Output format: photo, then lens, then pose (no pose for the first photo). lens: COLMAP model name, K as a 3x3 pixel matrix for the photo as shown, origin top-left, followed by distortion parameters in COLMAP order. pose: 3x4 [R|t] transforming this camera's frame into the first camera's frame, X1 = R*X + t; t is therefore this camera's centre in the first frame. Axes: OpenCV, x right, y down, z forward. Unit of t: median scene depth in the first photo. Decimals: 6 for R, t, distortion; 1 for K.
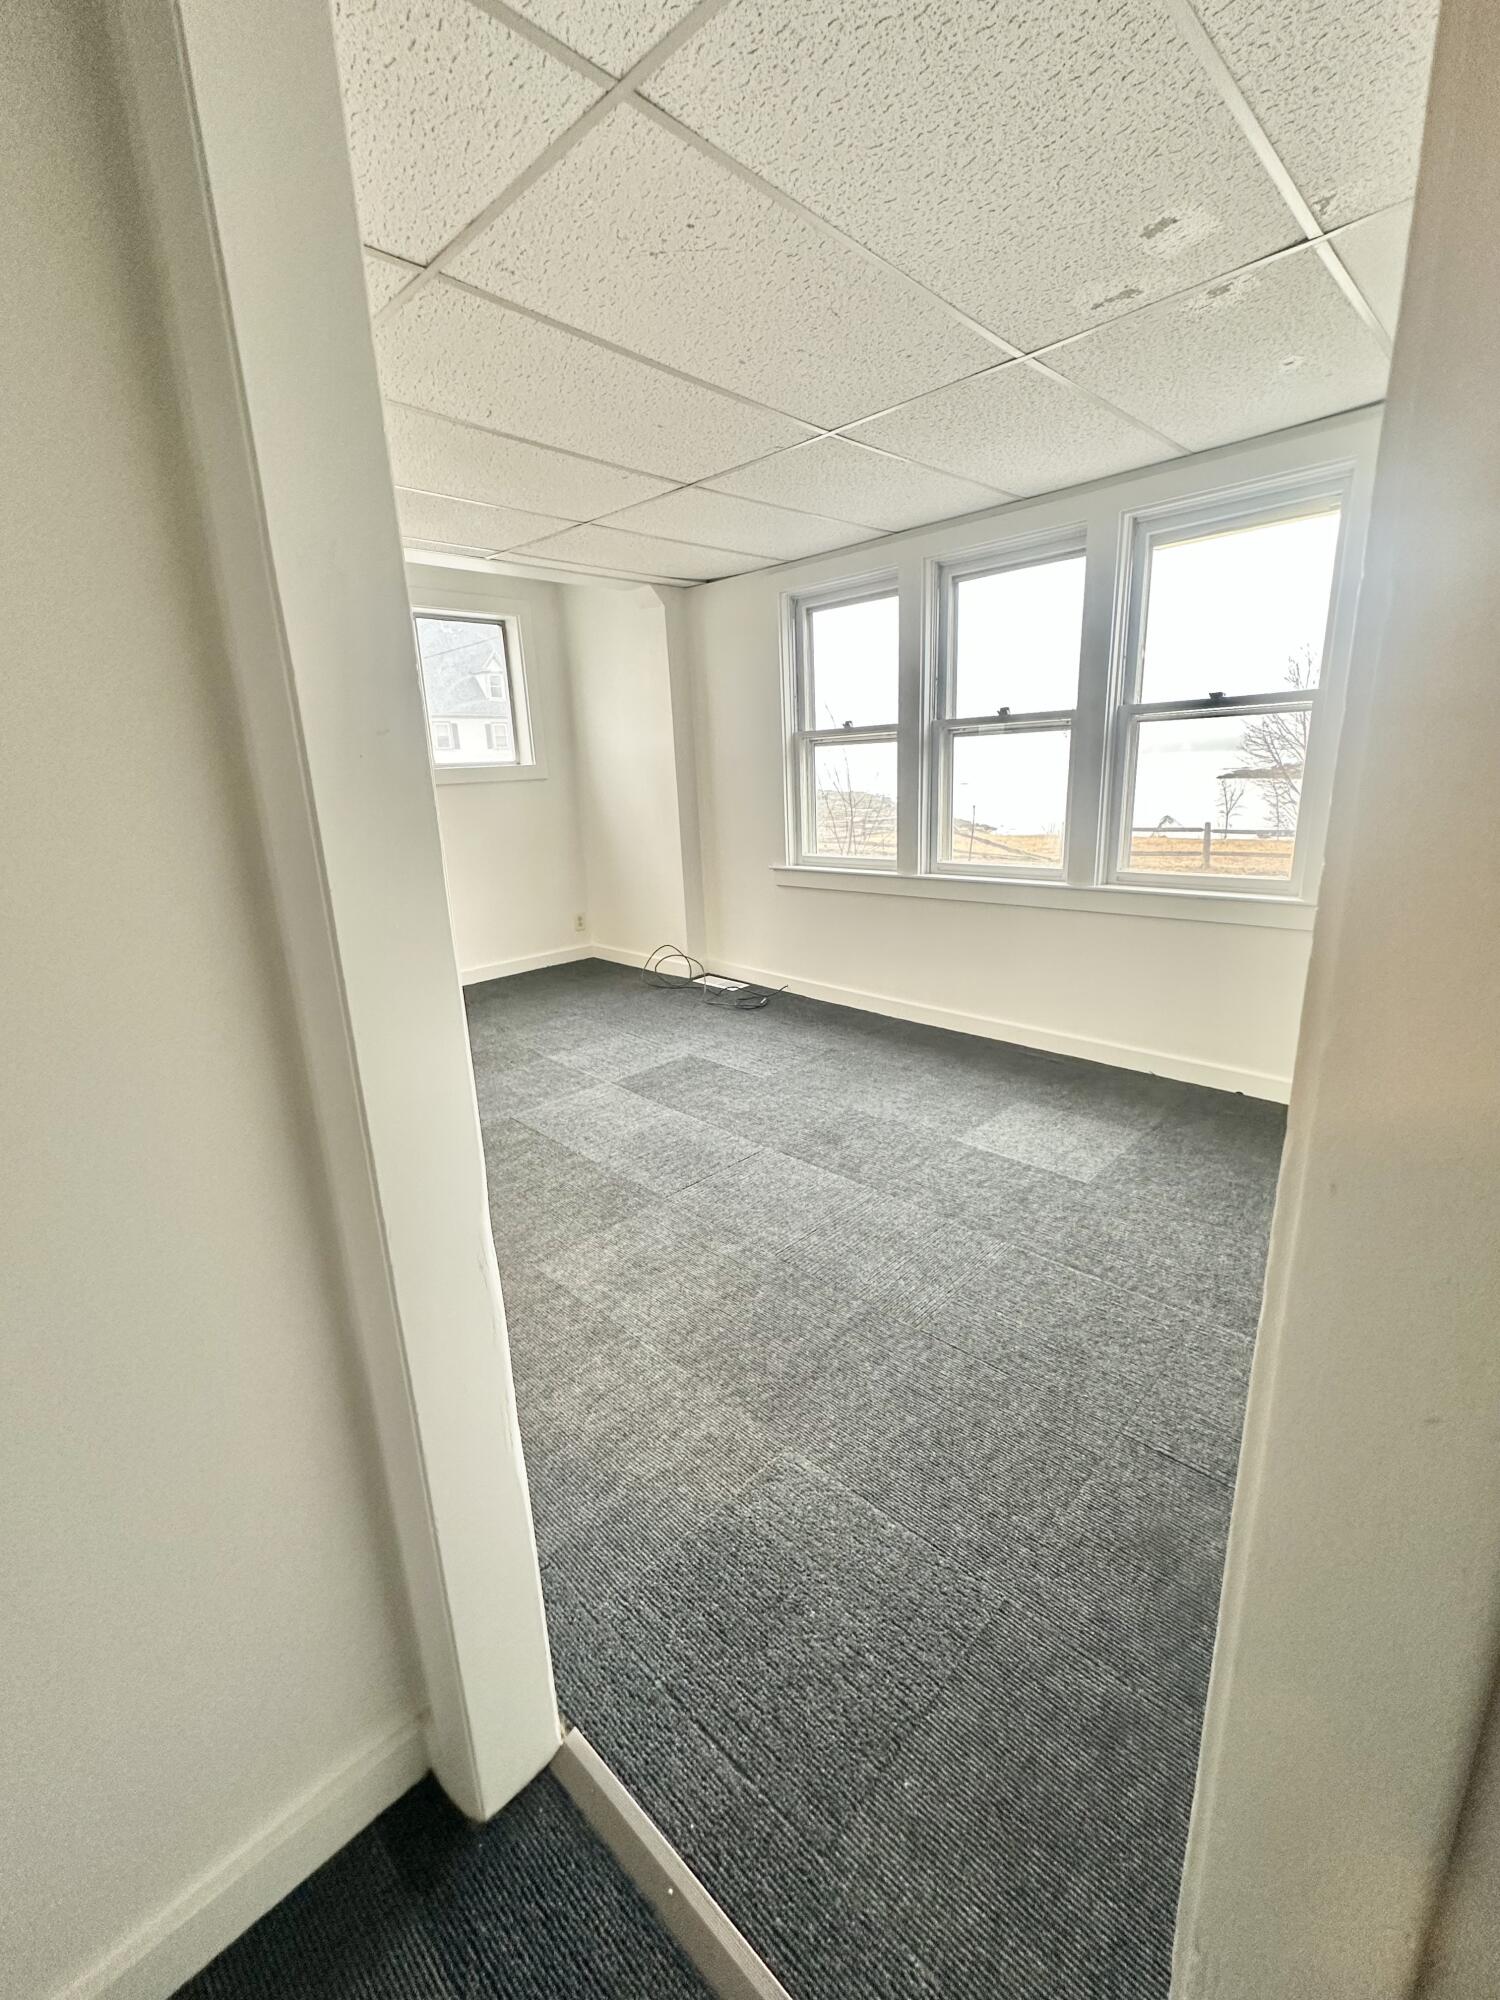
lens RADIAL K [[849.0, 0, 745.0], [0, 849.0, 1003.4], [0, 0, 1]] dist [-0.010232, 0.000679]
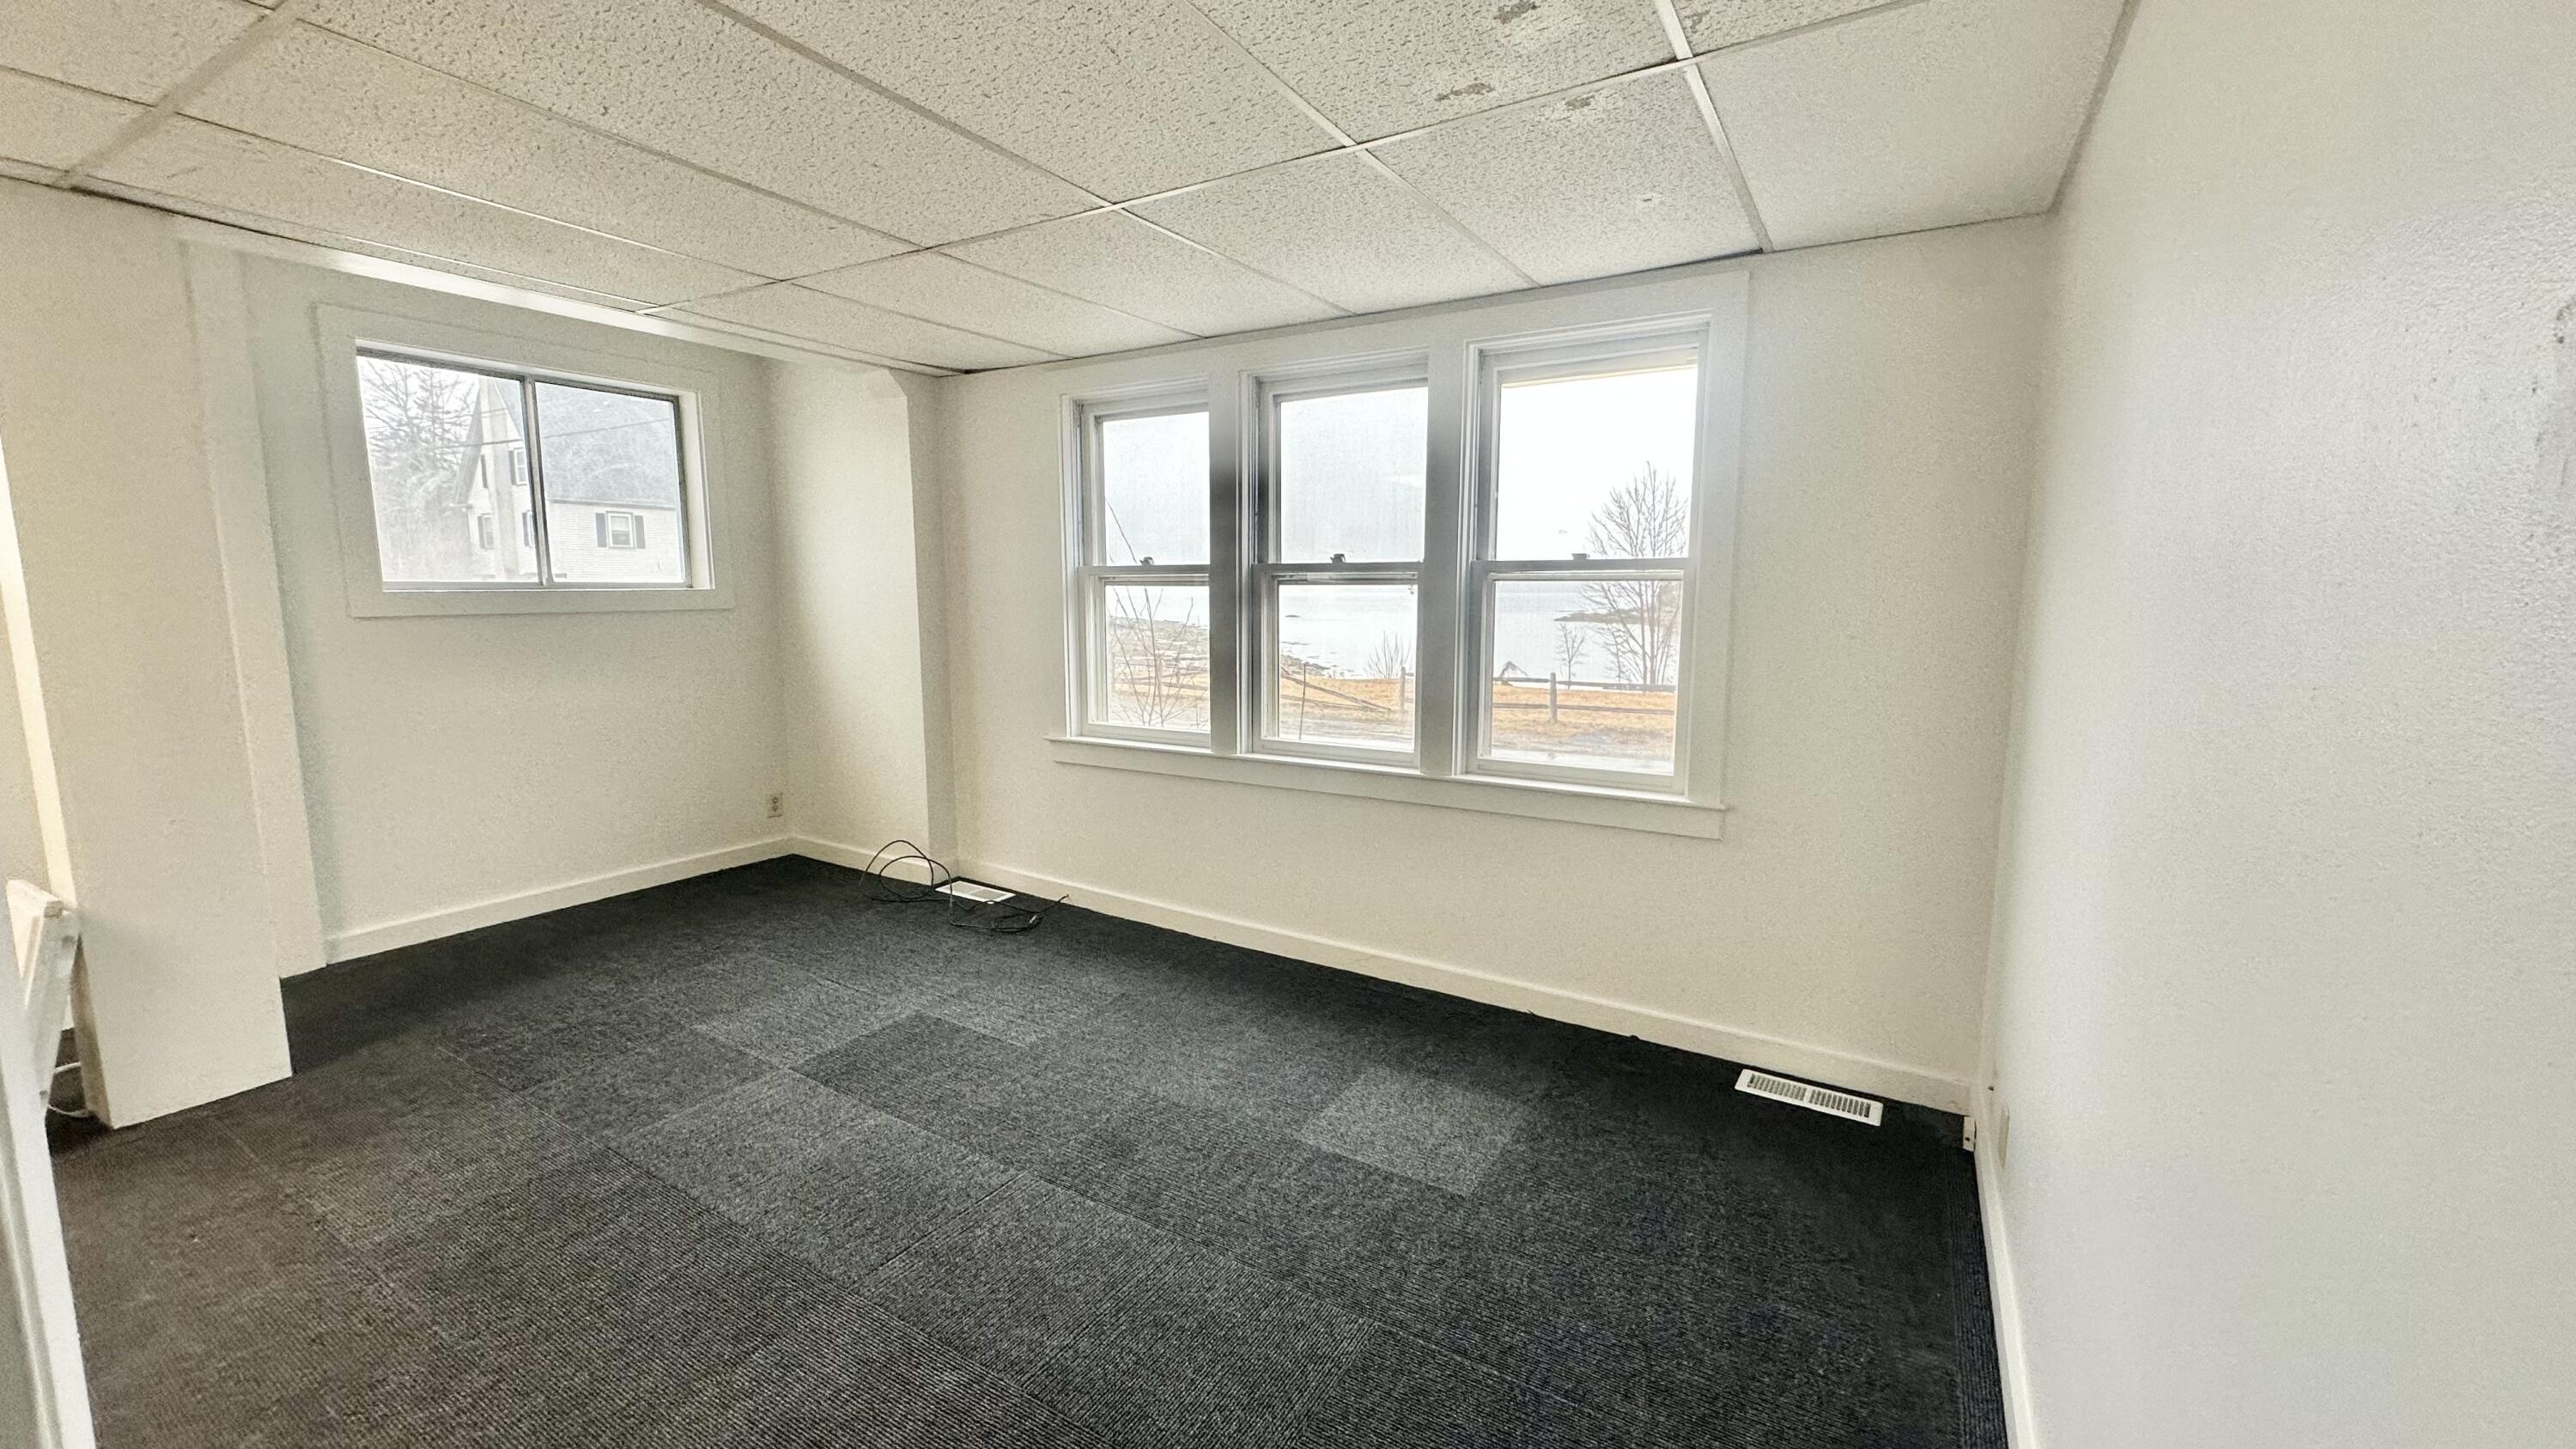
lens RADIAL K [[1010.9, 0, 1291.5], [0, 1010.9, 719.8], [0, 0, 1]] dist [-0.013030, 0.000036]
pose [[0.969508, 0.013204, 0.244705, 0.030352], [0.021824, 0.989928, -0.139880, -0.063470], [-0.244087, 0.140955, 0.959455, 0.115470]]
